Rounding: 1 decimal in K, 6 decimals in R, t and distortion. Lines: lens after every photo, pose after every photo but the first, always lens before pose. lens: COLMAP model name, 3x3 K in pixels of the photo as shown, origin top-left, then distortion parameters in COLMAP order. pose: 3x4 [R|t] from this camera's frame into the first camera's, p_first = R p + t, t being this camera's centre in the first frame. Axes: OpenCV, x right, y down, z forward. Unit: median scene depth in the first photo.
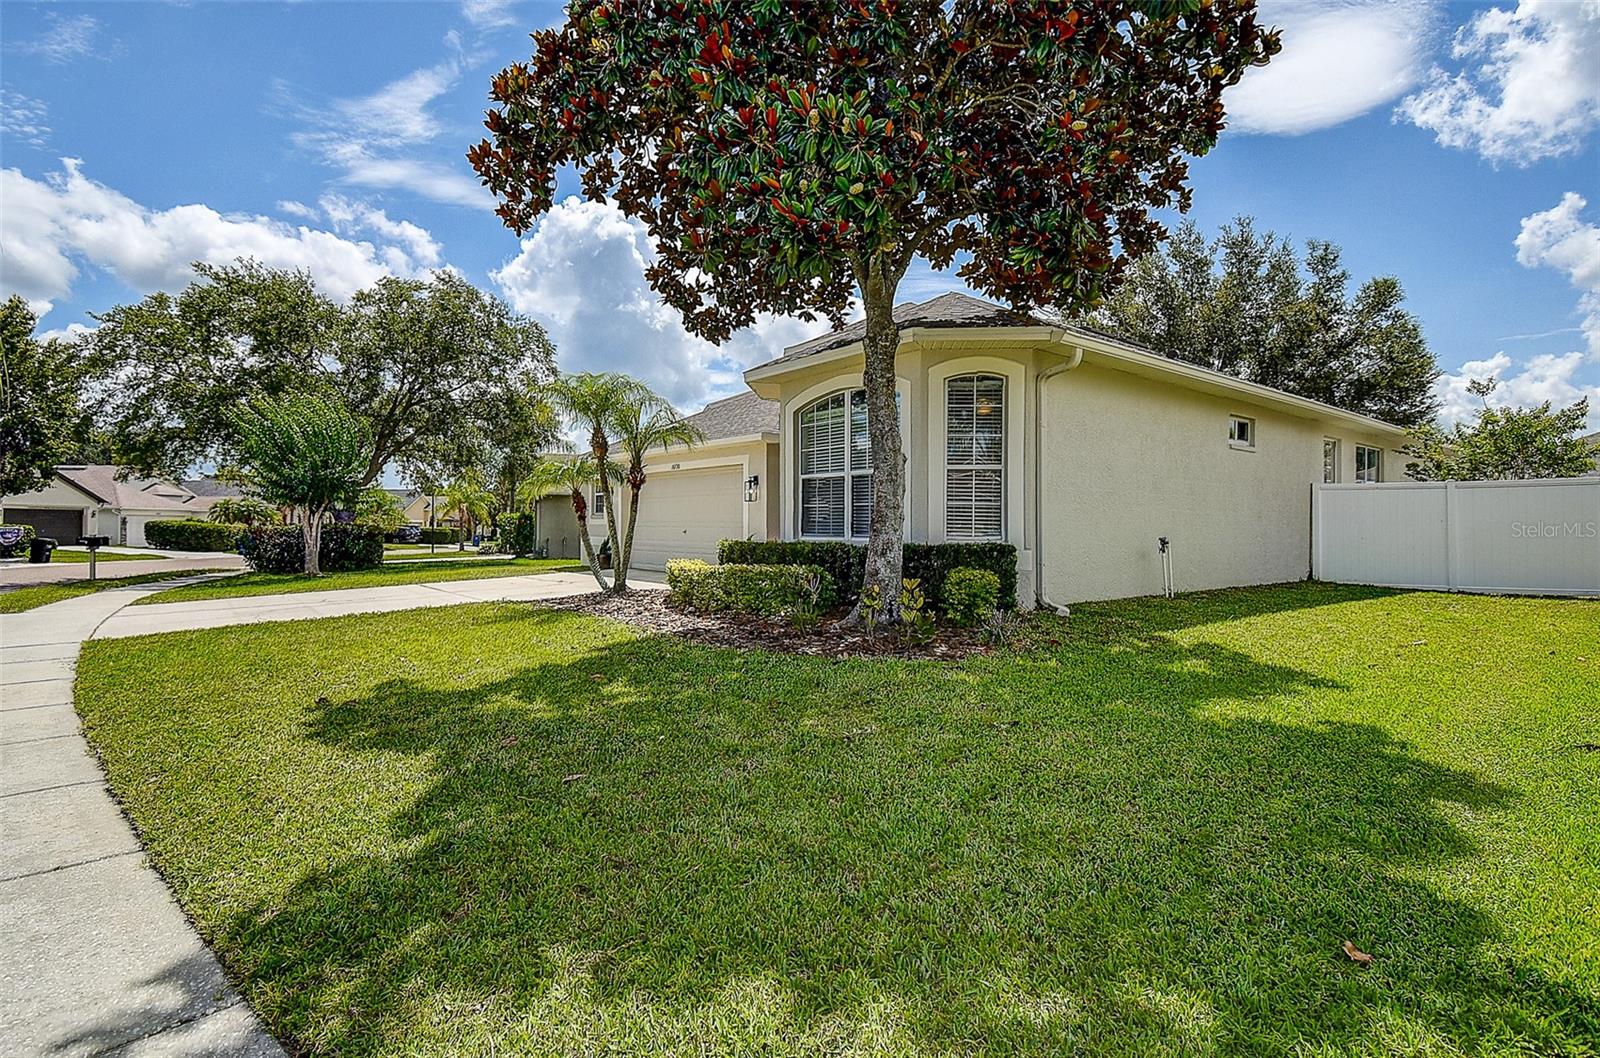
lens RADIAL K [[736.2, 0, 799.6], [0, 736.2, 530.4], [0, 0, 1]] dist [0.021725, -0.014761]
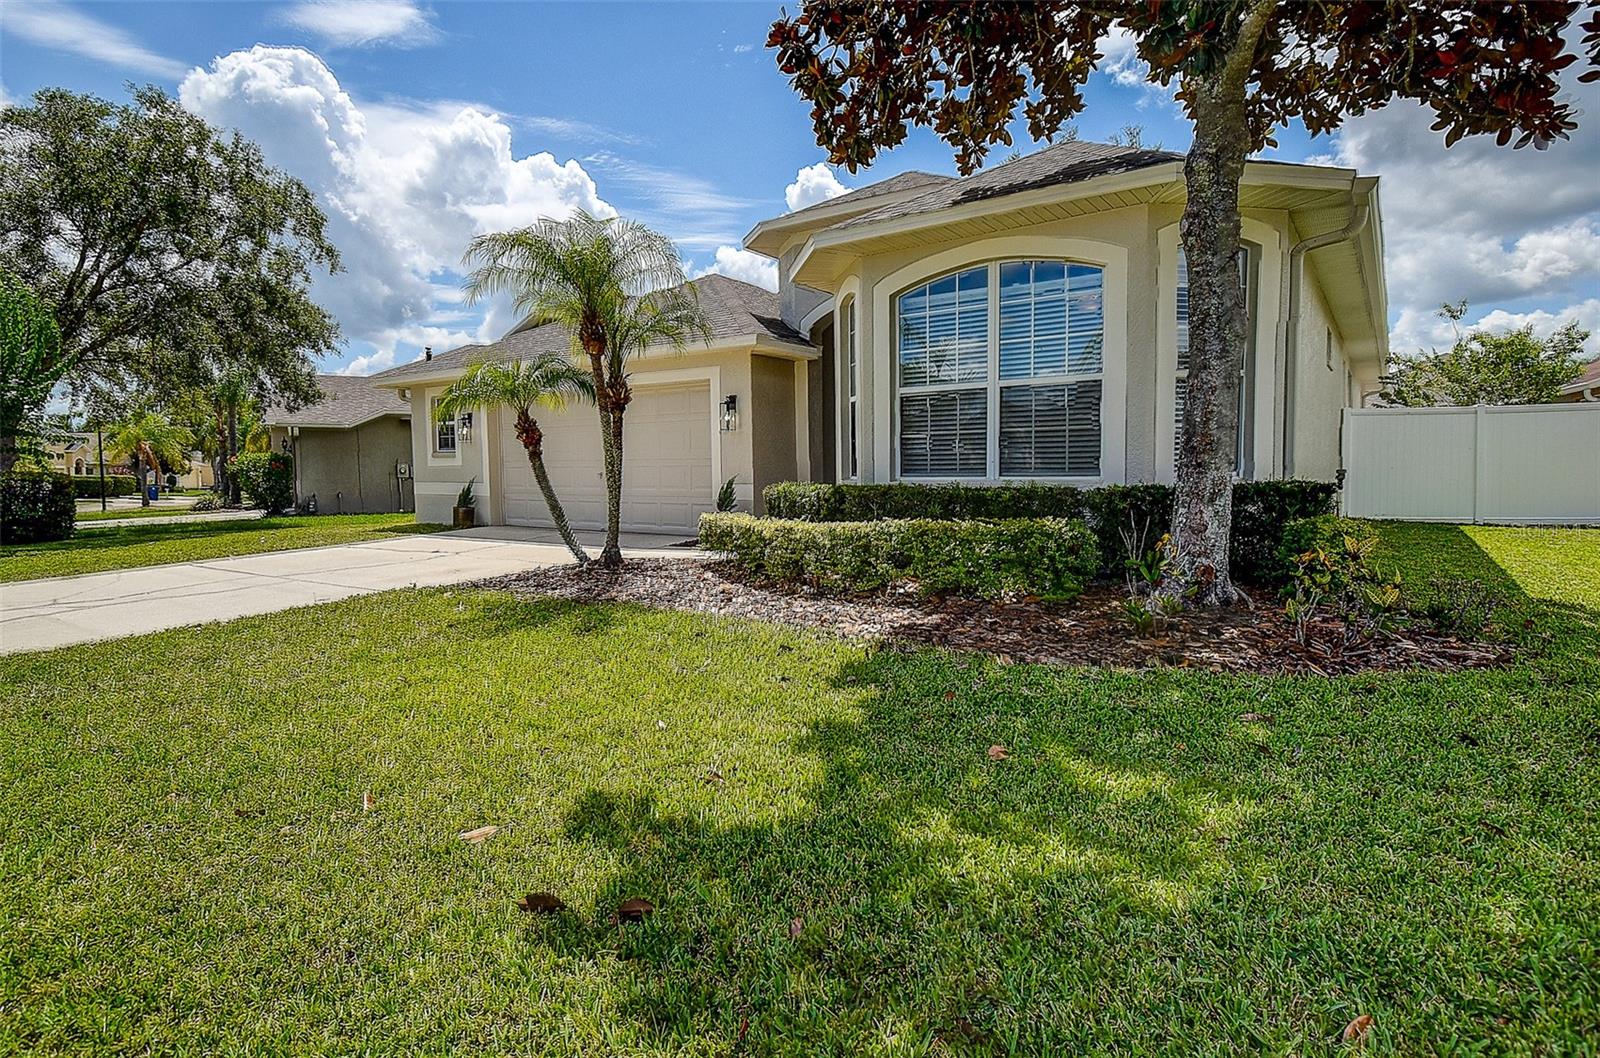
lens RADIAL K [[832.8, 0, 799.5], [0, 832.8, 524.5], [0, 0, 1]] dist [0.013022, -0.000998]
pose [[0.969107, -0.027503, 0.245103, -0.247639], [0.012213, 0.997895, 0.063684, 0.001074], [-0.246339, -0.058723, 0.967403, 0.225766]]
